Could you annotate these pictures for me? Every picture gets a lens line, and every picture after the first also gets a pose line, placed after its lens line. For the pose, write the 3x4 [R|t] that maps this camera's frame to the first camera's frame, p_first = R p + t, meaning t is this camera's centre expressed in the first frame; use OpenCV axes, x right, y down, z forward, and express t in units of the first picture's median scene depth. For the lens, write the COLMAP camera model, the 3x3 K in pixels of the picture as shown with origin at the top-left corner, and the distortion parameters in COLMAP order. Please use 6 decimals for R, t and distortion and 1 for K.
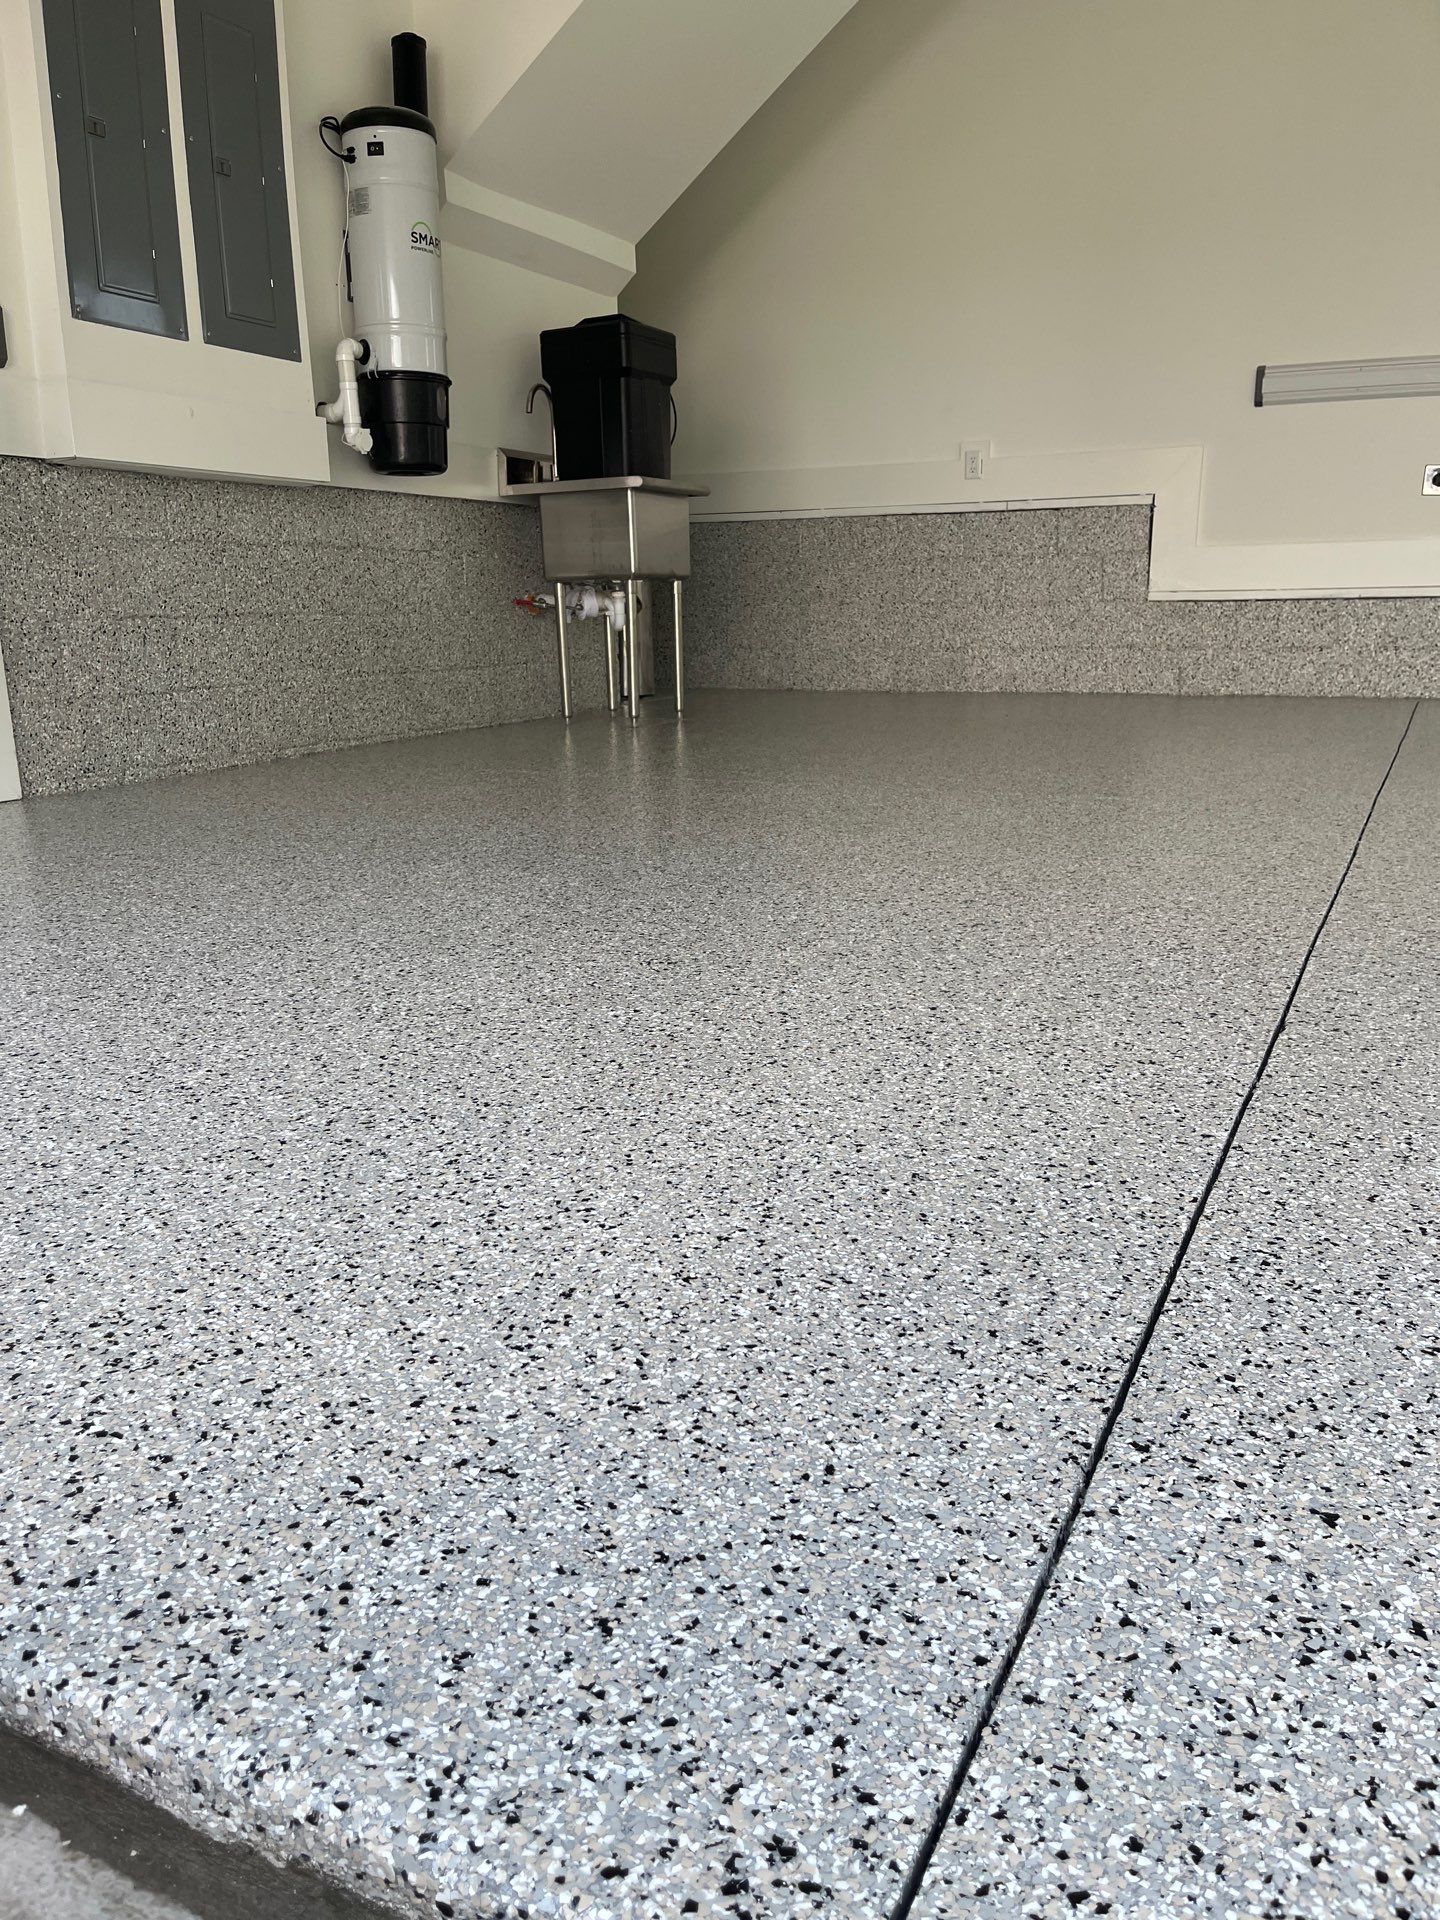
lens RADIAL K [[1458.3, 0, 708.5], [0, 1458.3, 985.5], [0, 0, 1]] dist [0.061972, -0.087965]
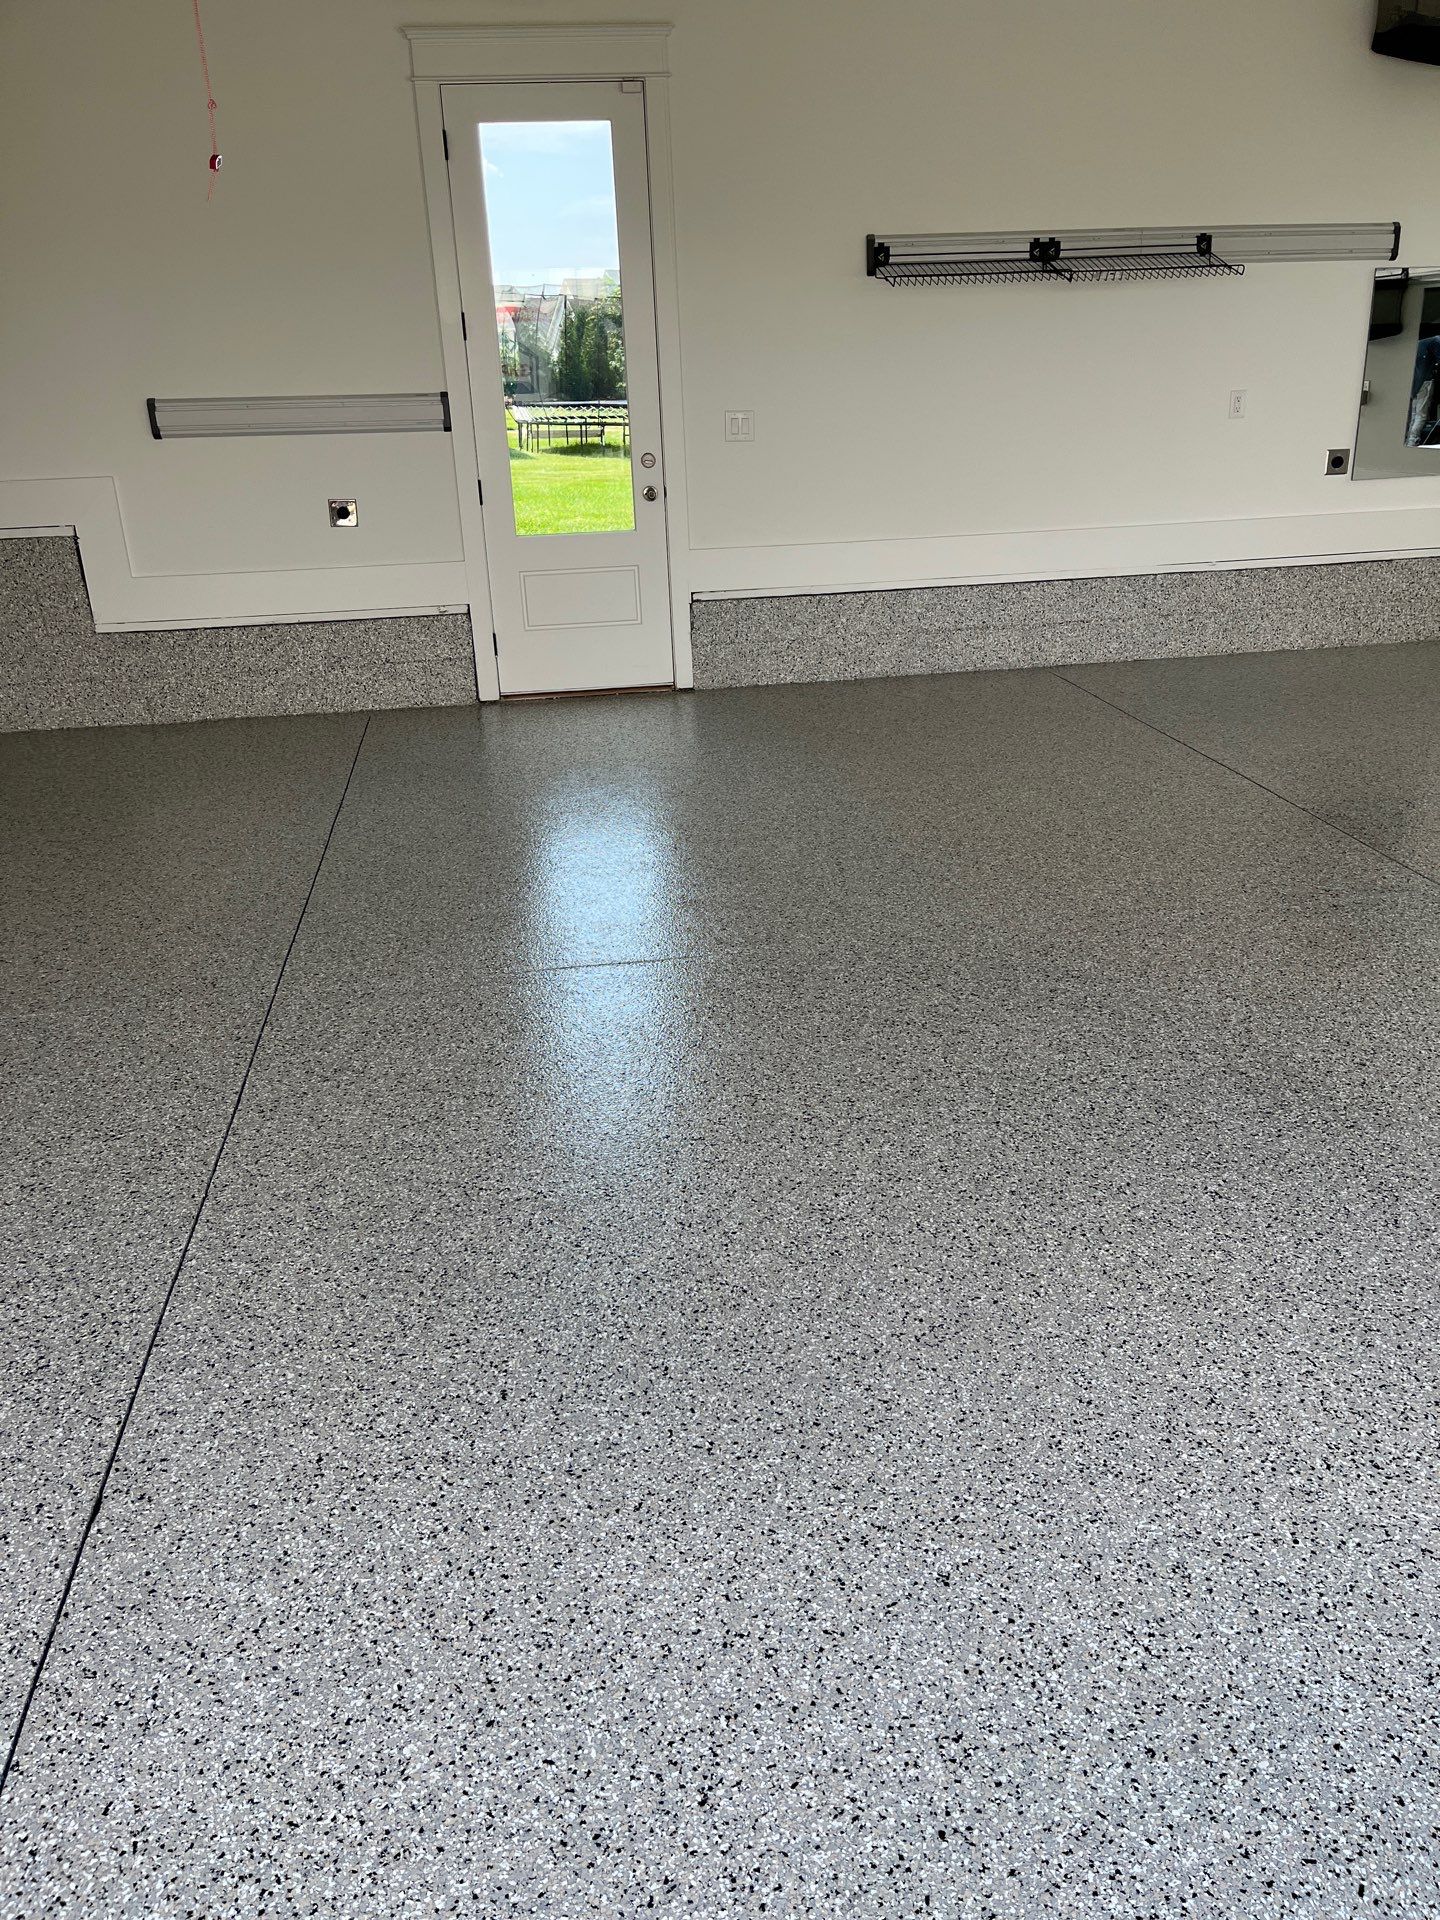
lens RADIAL K [[1458.3, 0, 733.1], [0, 1458.3, 967.0], [0, 0, 1]] dist [0.061972, -0.087965]
pose [[0.817009, -0.233075, 0.527421, 0.264637], [0.171838, 0.971523, 0.163141, -0.465751], [-0.550425, -0.042657, 0.833794, -0.234644]]
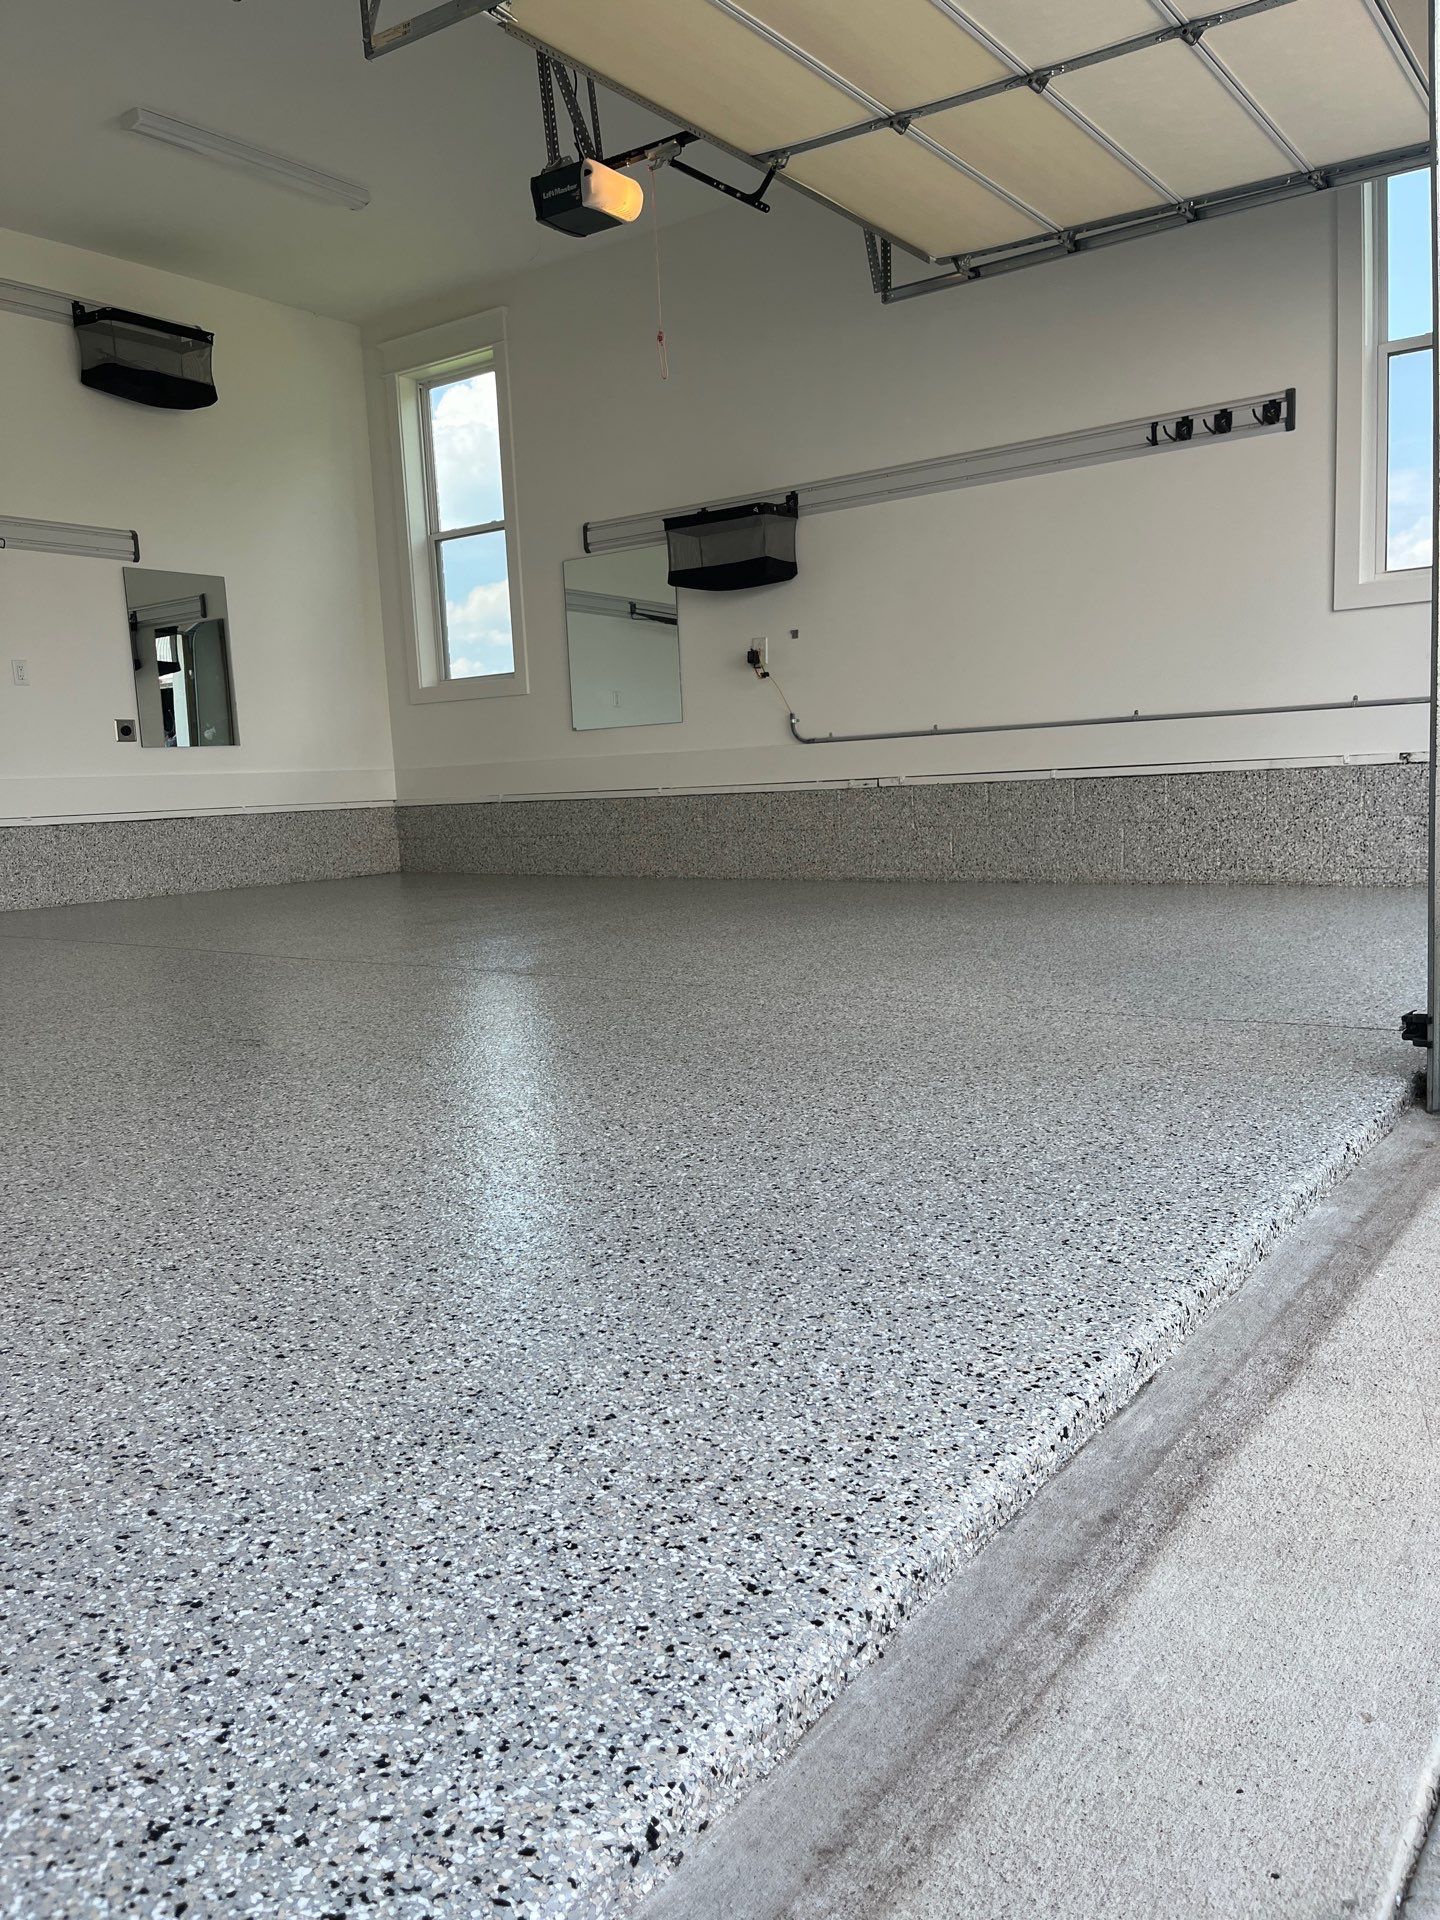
lens RADIAL K [[1458.3, 0, 707.5], [0, 1458.3, 974.4], [0, 0, 1]] dist [0.061972, -0.087965]
pose [[0.169769, -0.128015, 0.977134, -0.013330], [0.295015, 0.952658, 0.073552, -0.012841], [-0.940290, 0.275782, 0.199498, -0.048633]]
